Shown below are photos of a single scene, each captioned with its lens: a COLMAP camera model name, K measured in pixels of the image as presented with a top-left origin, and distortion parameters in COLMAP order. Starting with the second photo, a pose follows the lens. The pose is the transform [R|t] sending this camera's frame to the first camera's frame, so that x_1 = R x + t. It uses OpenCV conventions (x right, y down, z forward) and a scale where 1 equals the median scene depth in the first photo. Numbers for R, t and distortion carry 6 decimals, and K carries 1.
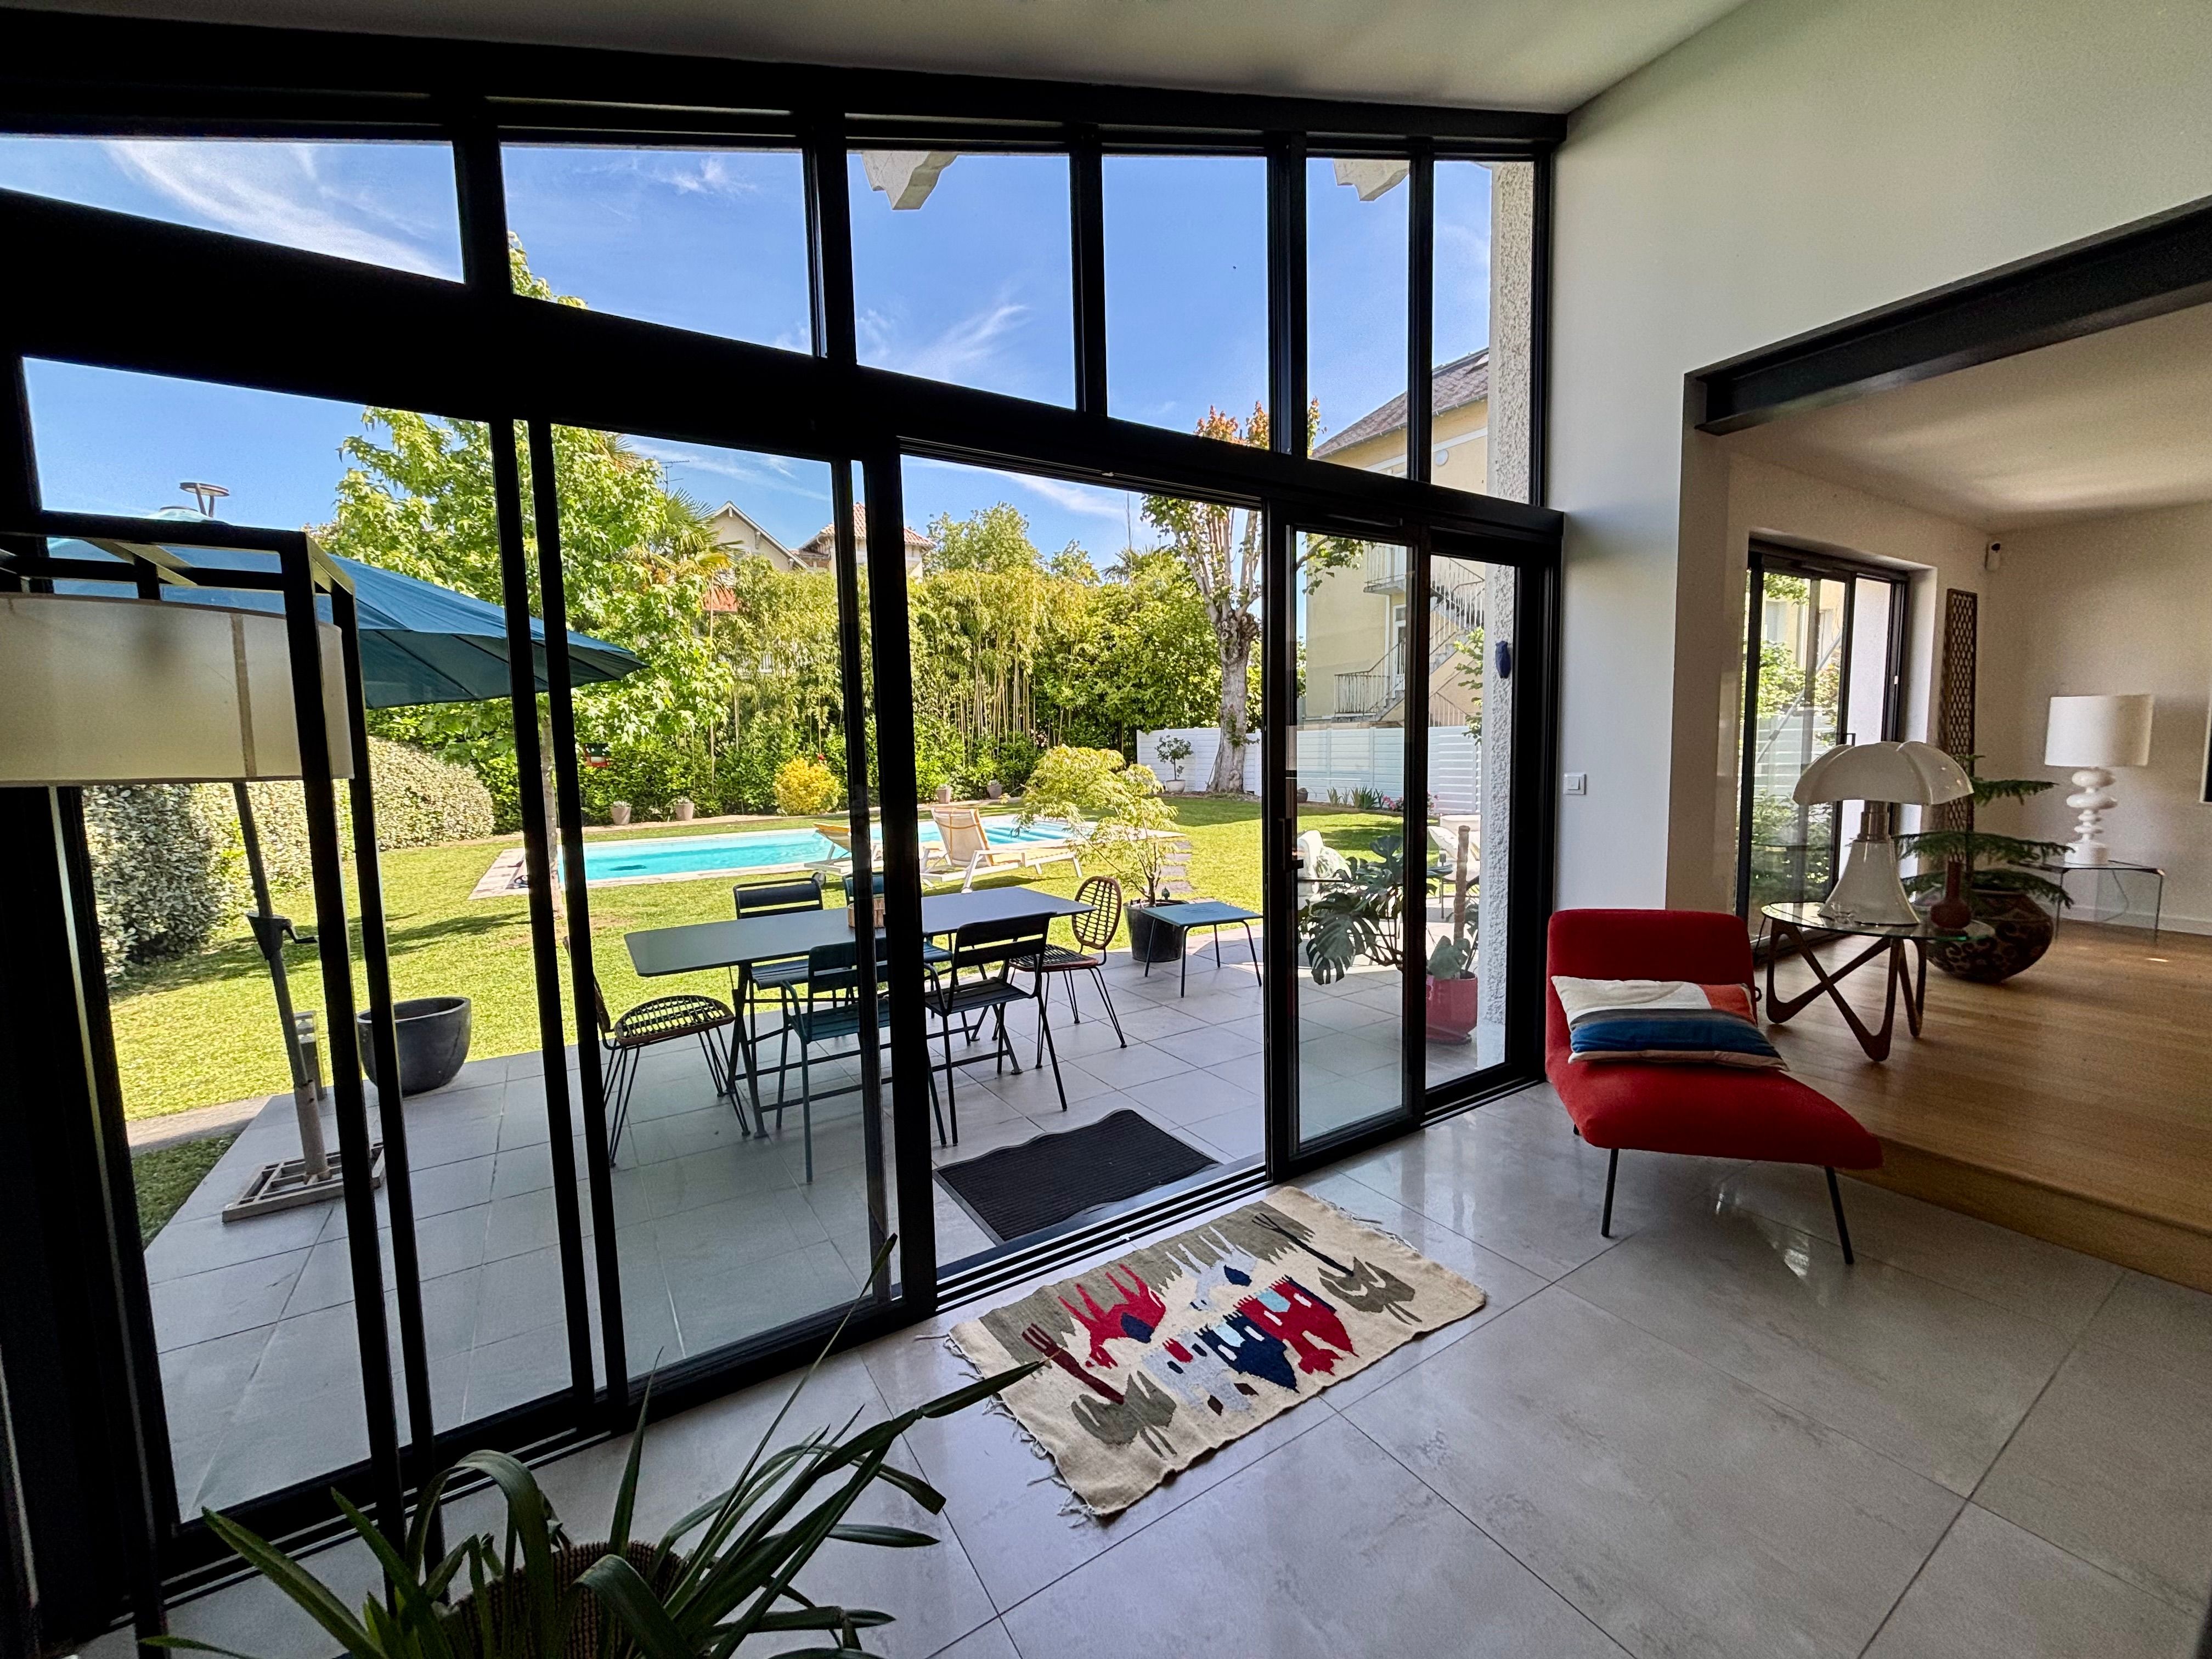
lens RADIAL K [[888.5, 0, 1097.4], [0, 888.5, 827.1], [0, 0, 1]] dist [-0.003644, -0.000516]
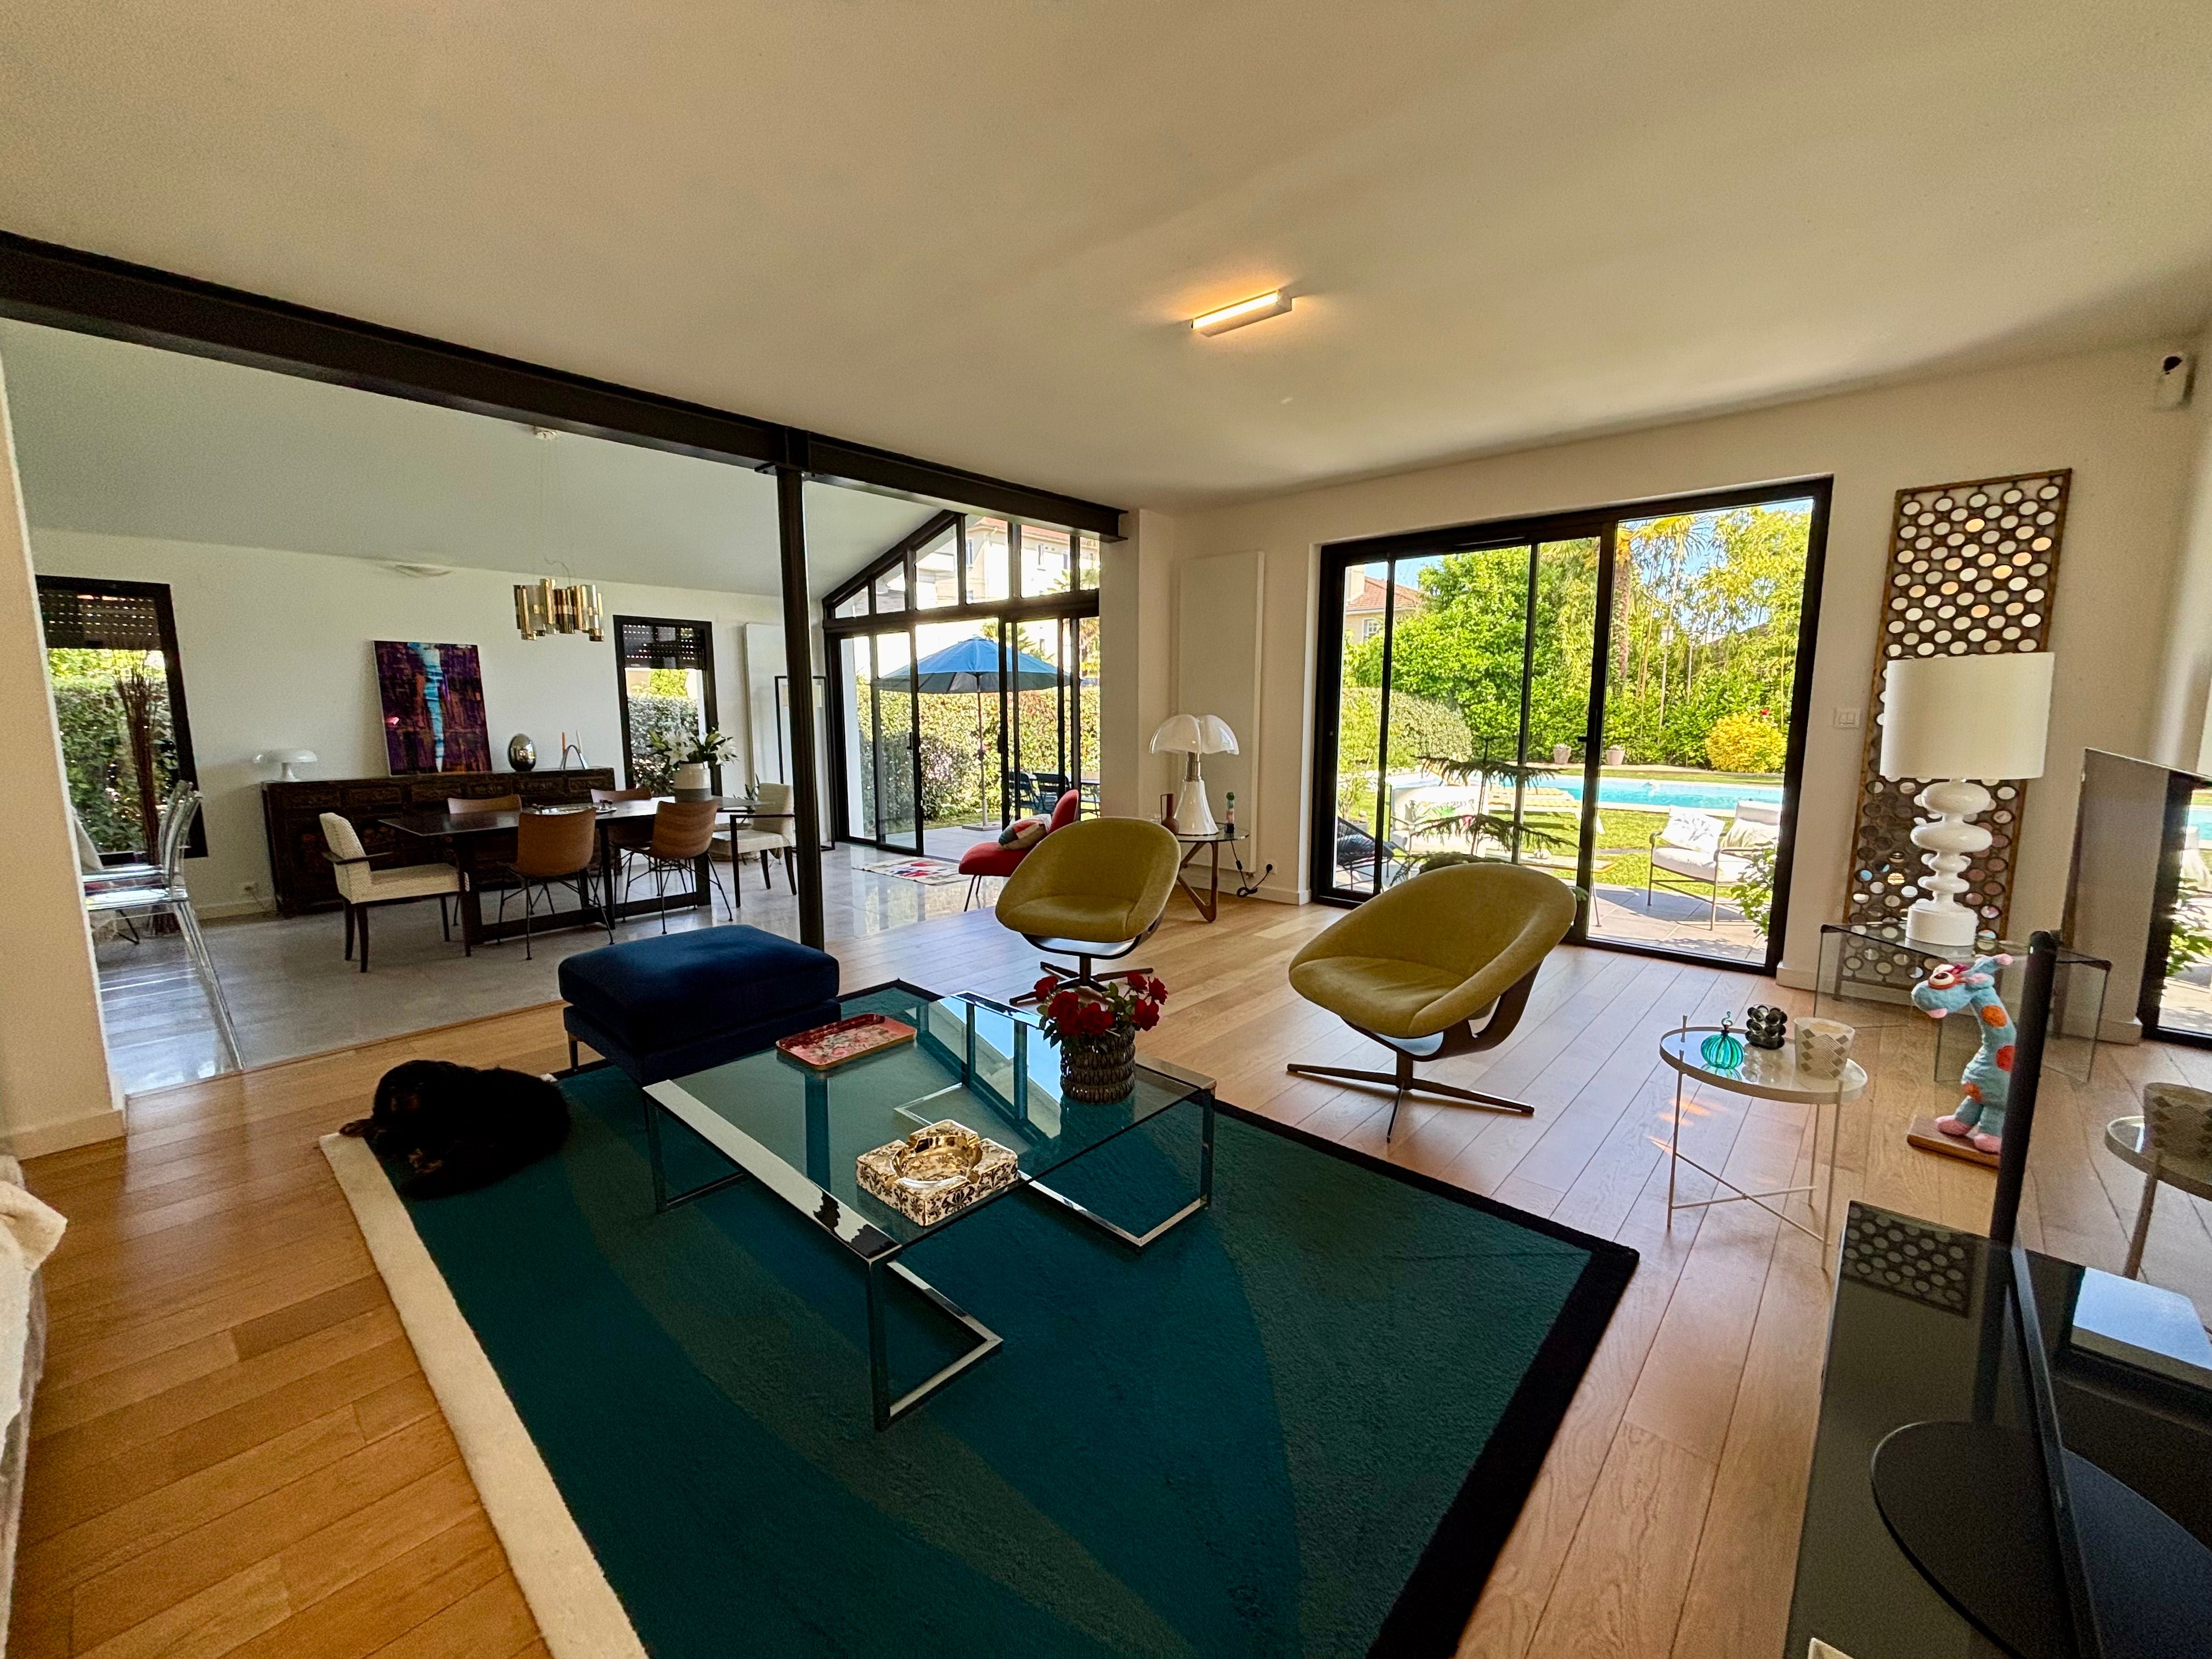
lens RADIAL K [[888.5, 0, 1095.3], [0, 888.5, 822.5], [0, 0, 1]] dist [-0.003644, -0.000516]
pose [[0.273221, 0.144926, -0.950971, 0.428560], [-0.092656, 0.987954, 0.123942, -0.014894], [0.957478, 0.054249, 0.283358, 0.076422]]
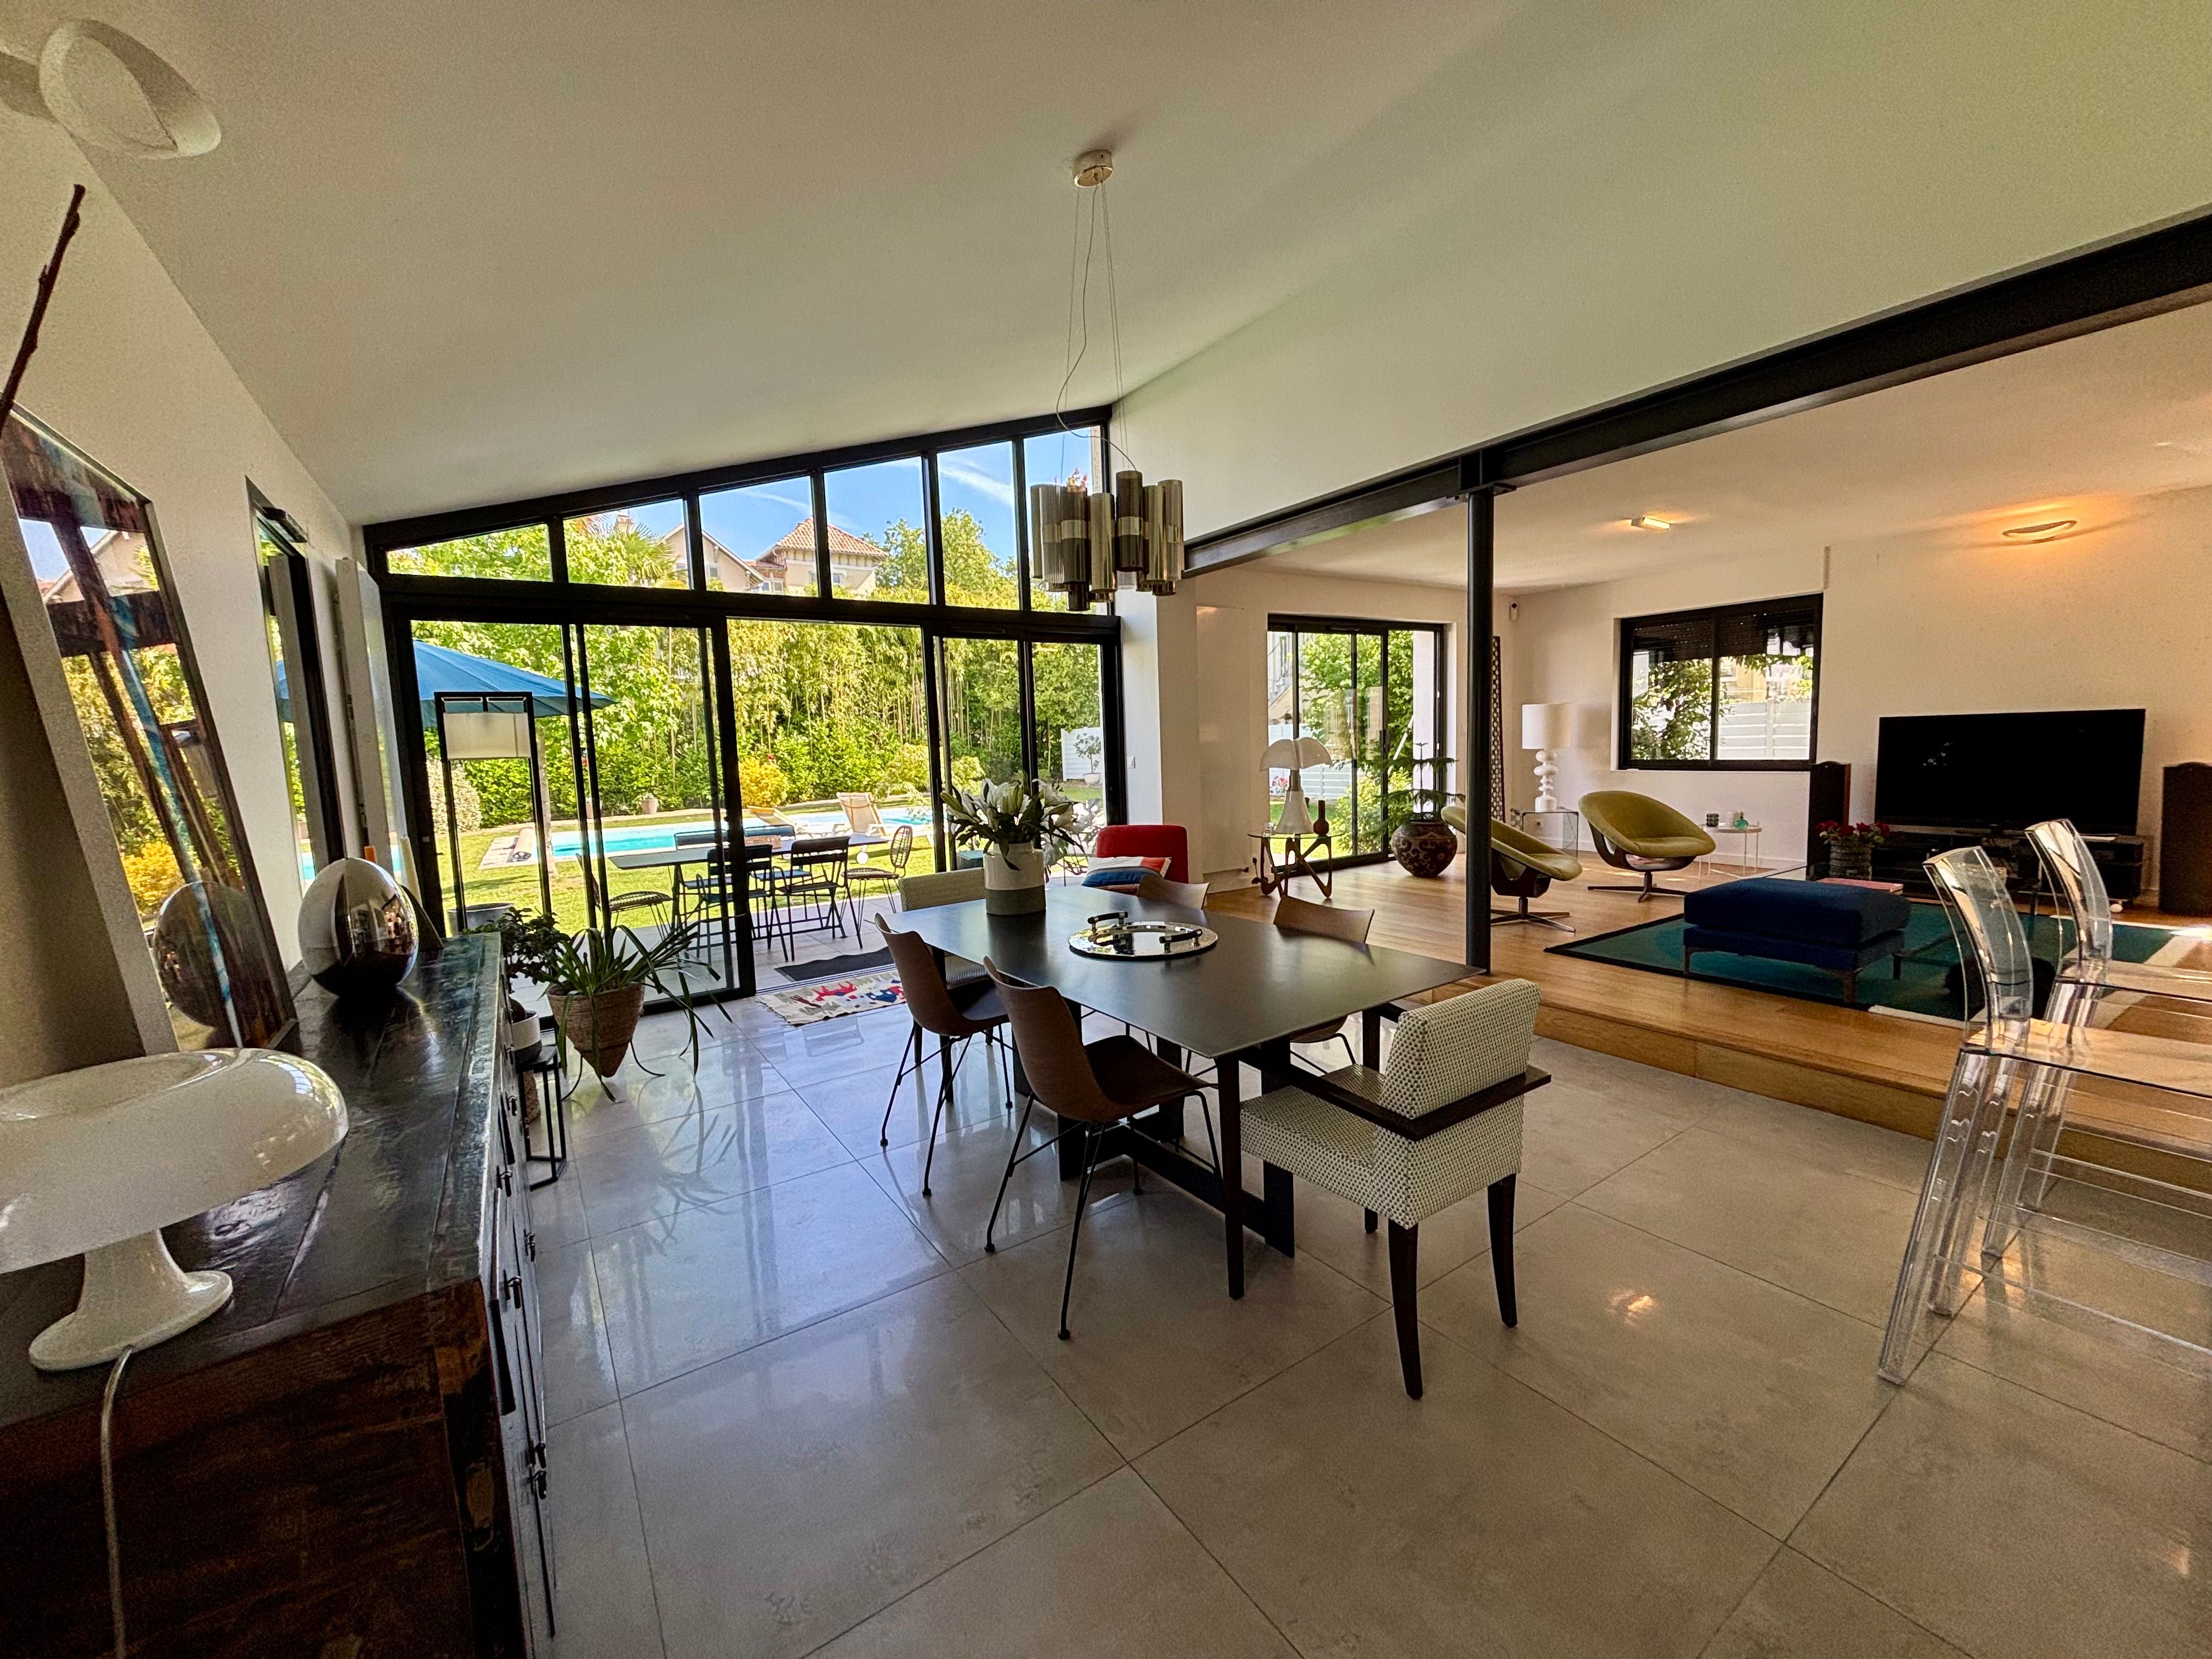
lens RADIAL K [[888.5, 0, 1101.0], [0, 888.5, 828.5], [0, 0, 1]] dist [-0.003644, -0.000516]
pose [[0.999335, -0.016324, 0.032600, 0.076462], [0.016164, 0.999856, 0.005168, 0.014910], [-0.032679, -0.004638, 0.999455, -0.156841]]
